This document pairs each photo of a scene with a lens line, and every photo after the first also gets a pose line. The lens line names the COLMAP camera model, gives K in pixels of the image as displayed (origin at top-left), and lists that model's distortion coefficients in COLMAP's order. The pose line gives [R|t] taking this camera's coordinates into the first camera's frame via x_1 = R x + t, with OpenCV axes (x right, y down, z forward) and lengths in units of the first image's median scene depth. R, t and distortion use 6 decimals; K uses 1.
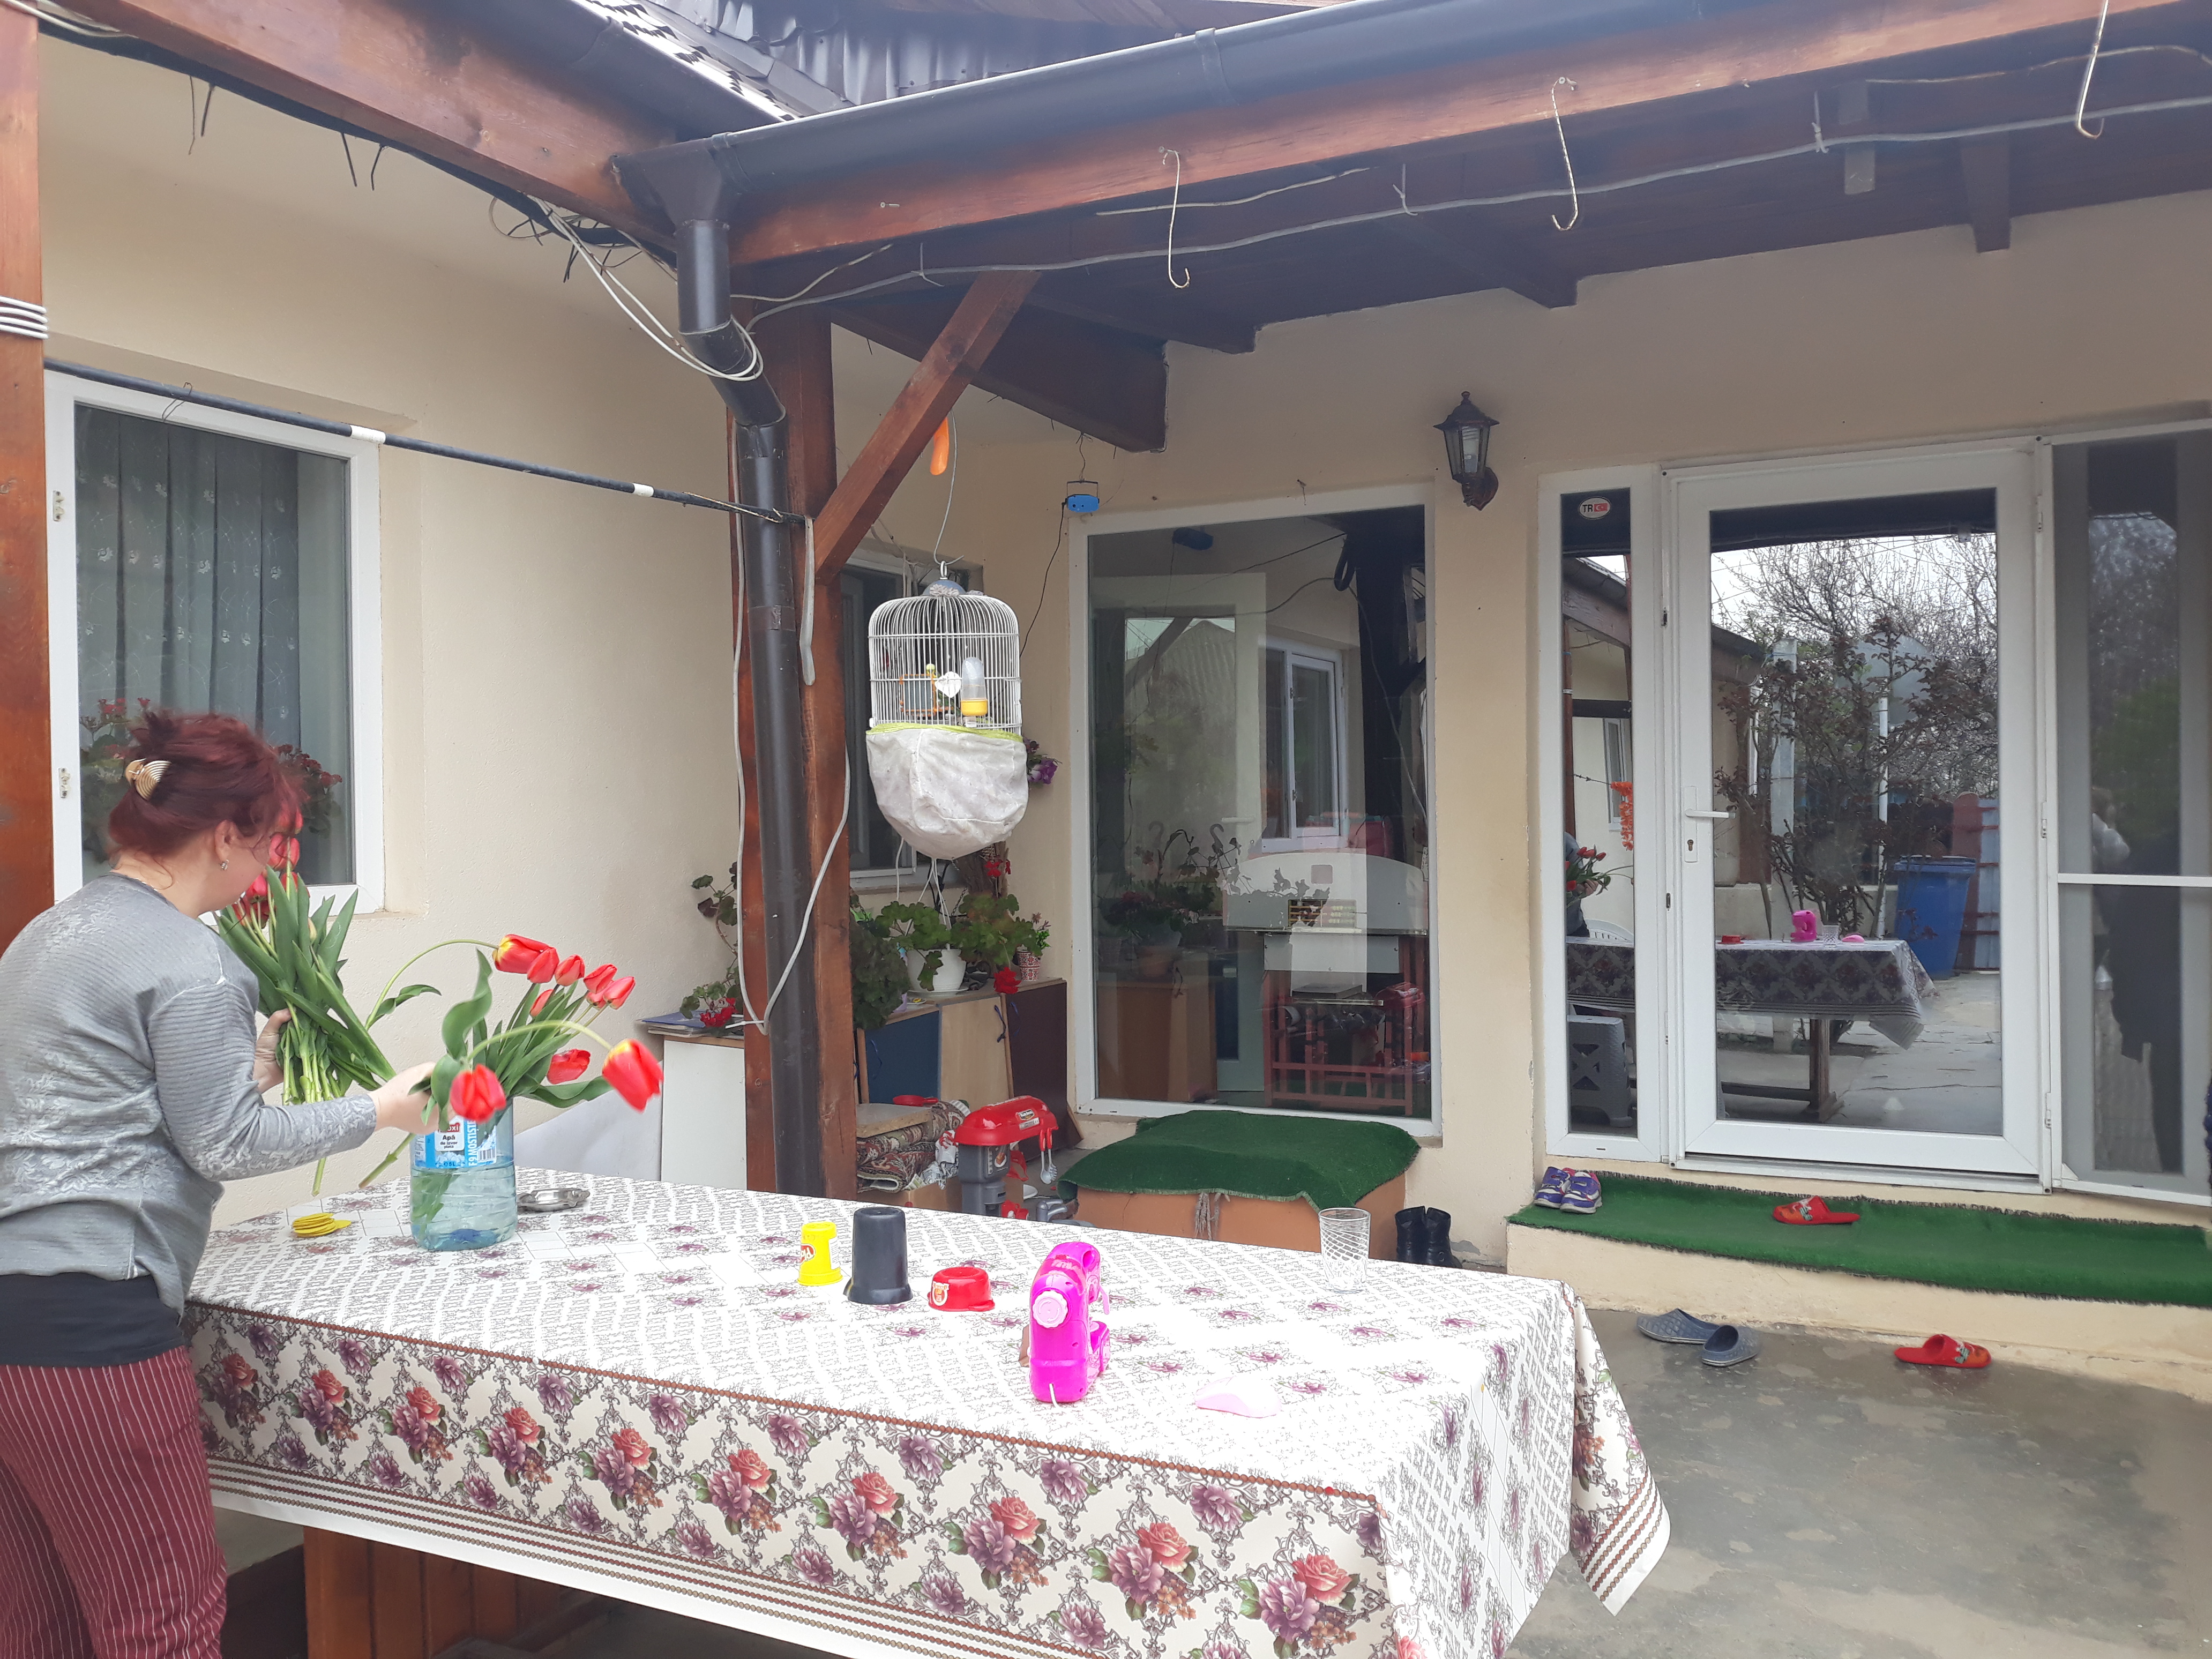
lens RADIAL K [[1766.6, 0, 1106.0], [0, 1766.6, 829.5], [0, 0, 1]] dist [0.001258, -0.046079]
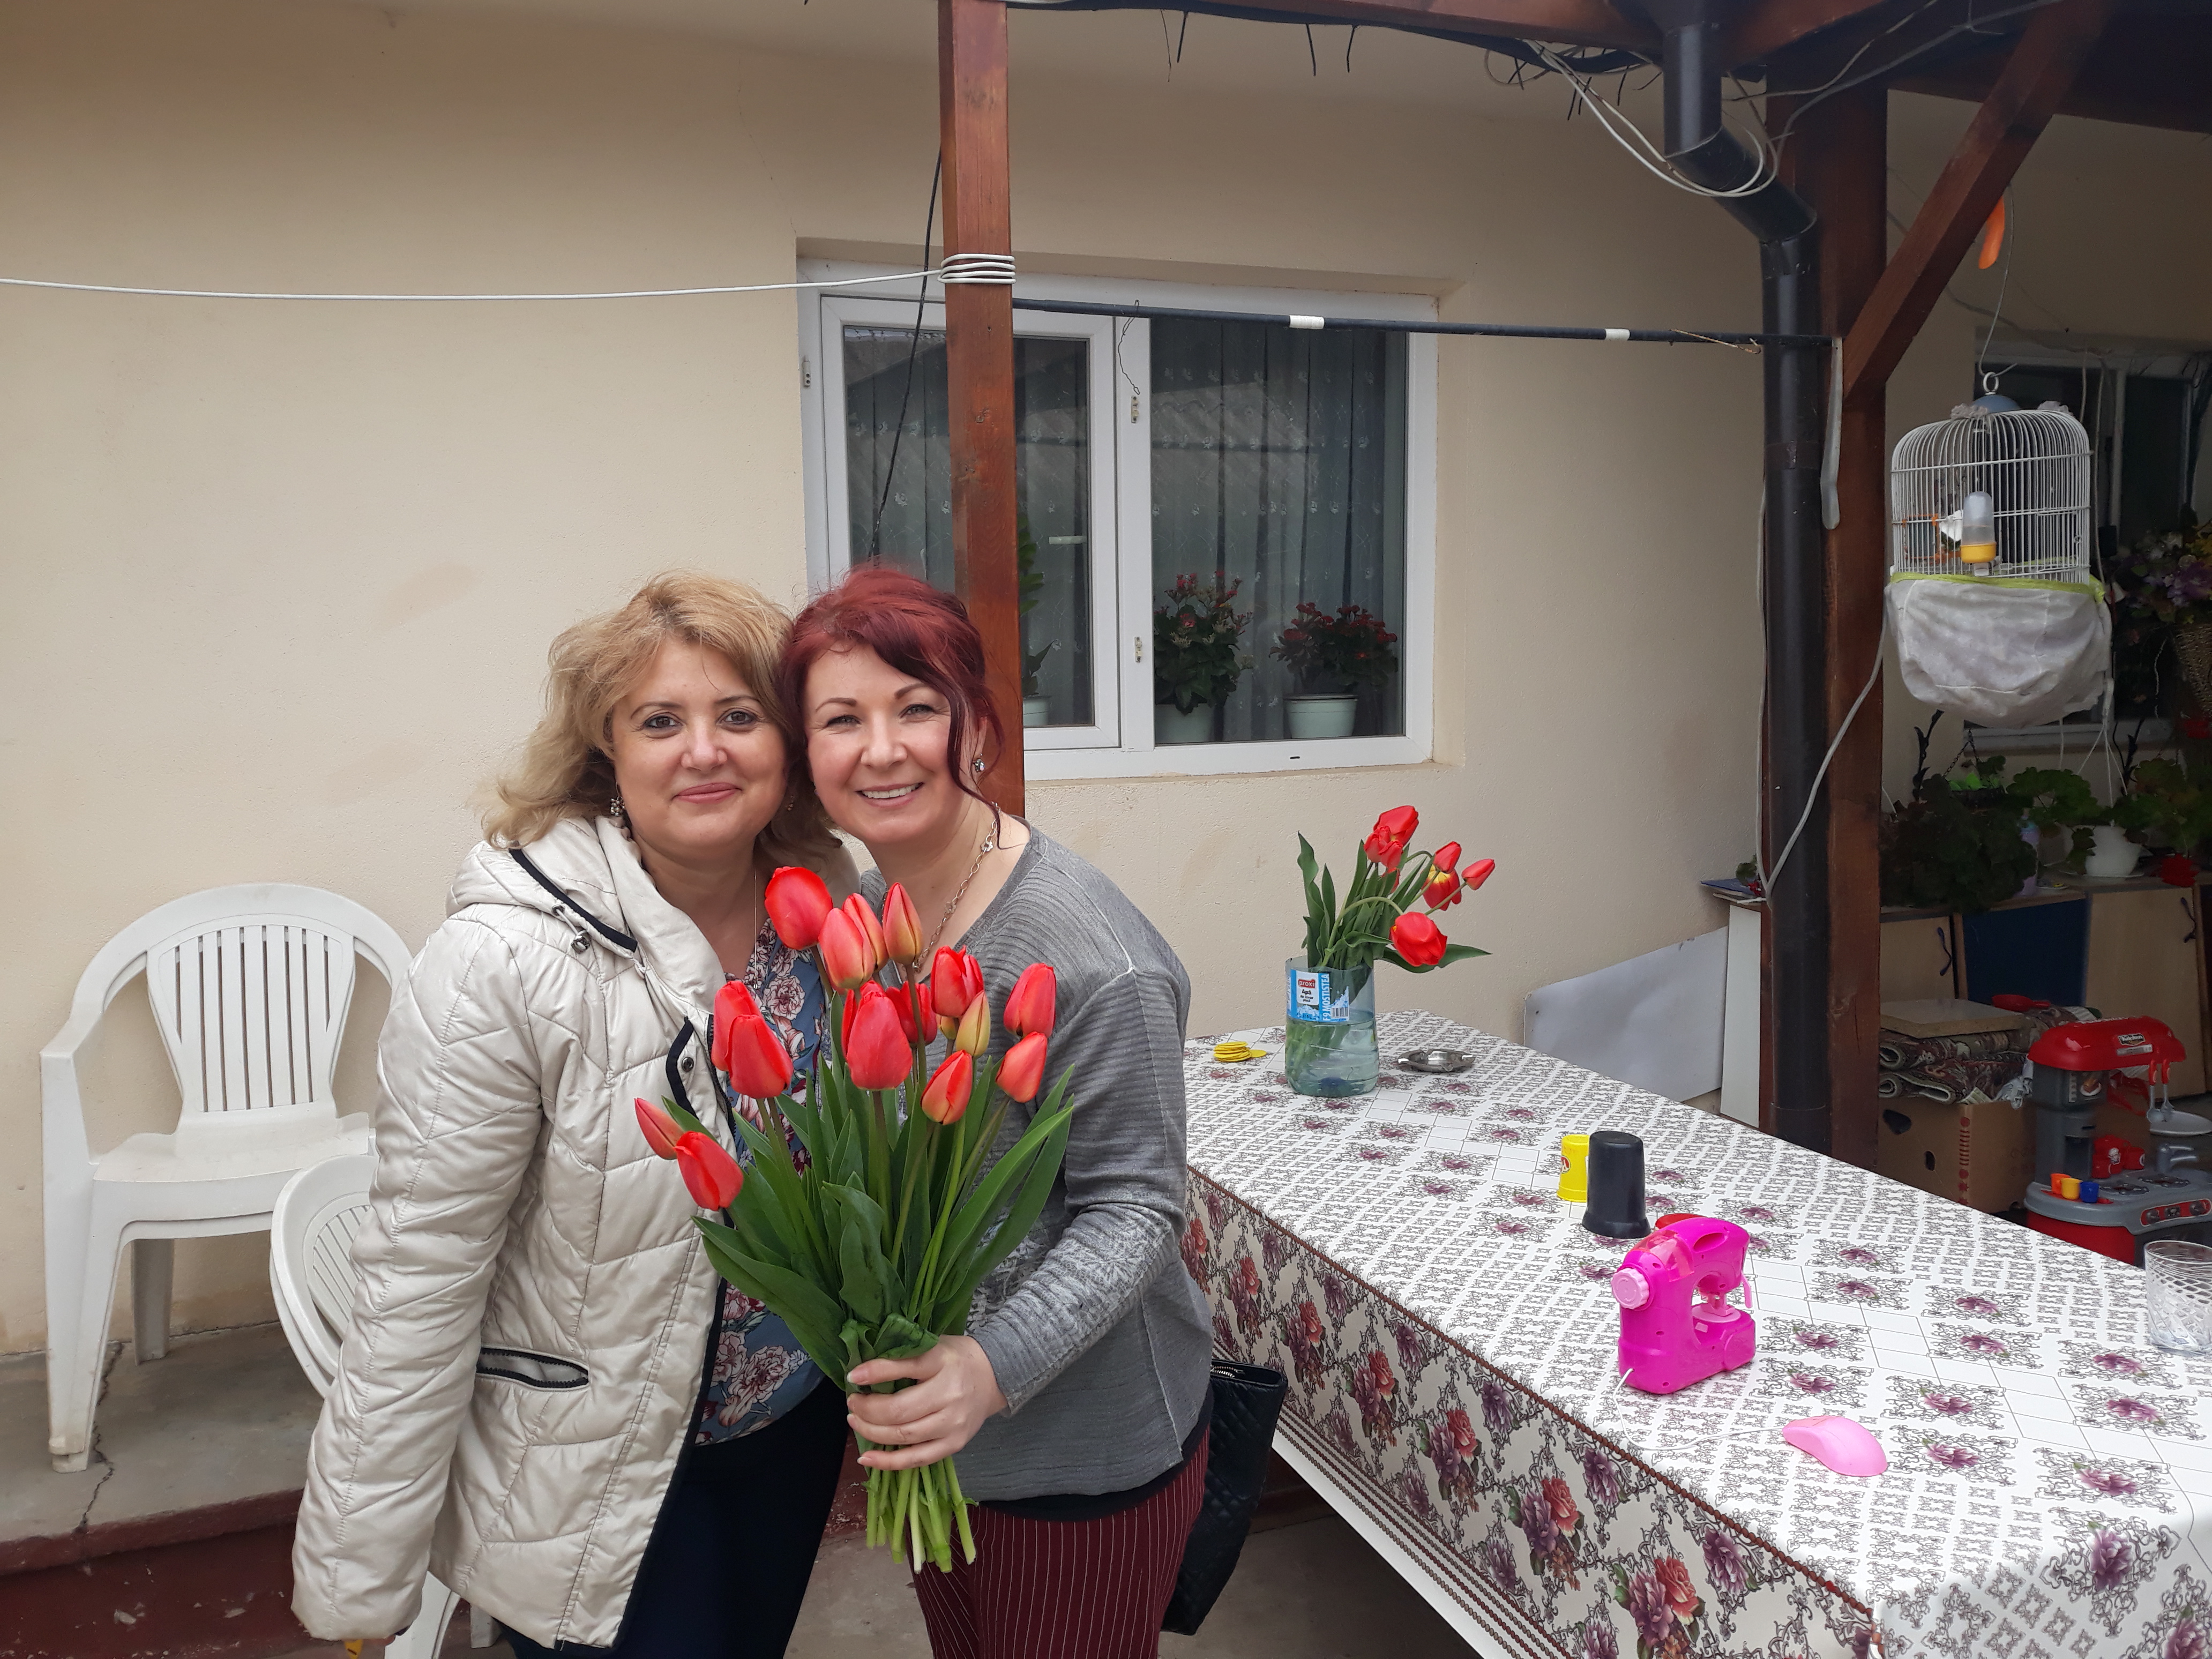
lens RADIAL K [[1777.8, 0, 1105.9], [0, 1777.8, 803.6], [0, 0, 1]] dist [-0.000630, -0.043269]
pose [[0.736141, 0.056411, -0.674473, 0.187202], [0.002146, 0.996321, 0.085671, -0.023085], [0.676825, -0.064514, 0.733312, 0.098765]]
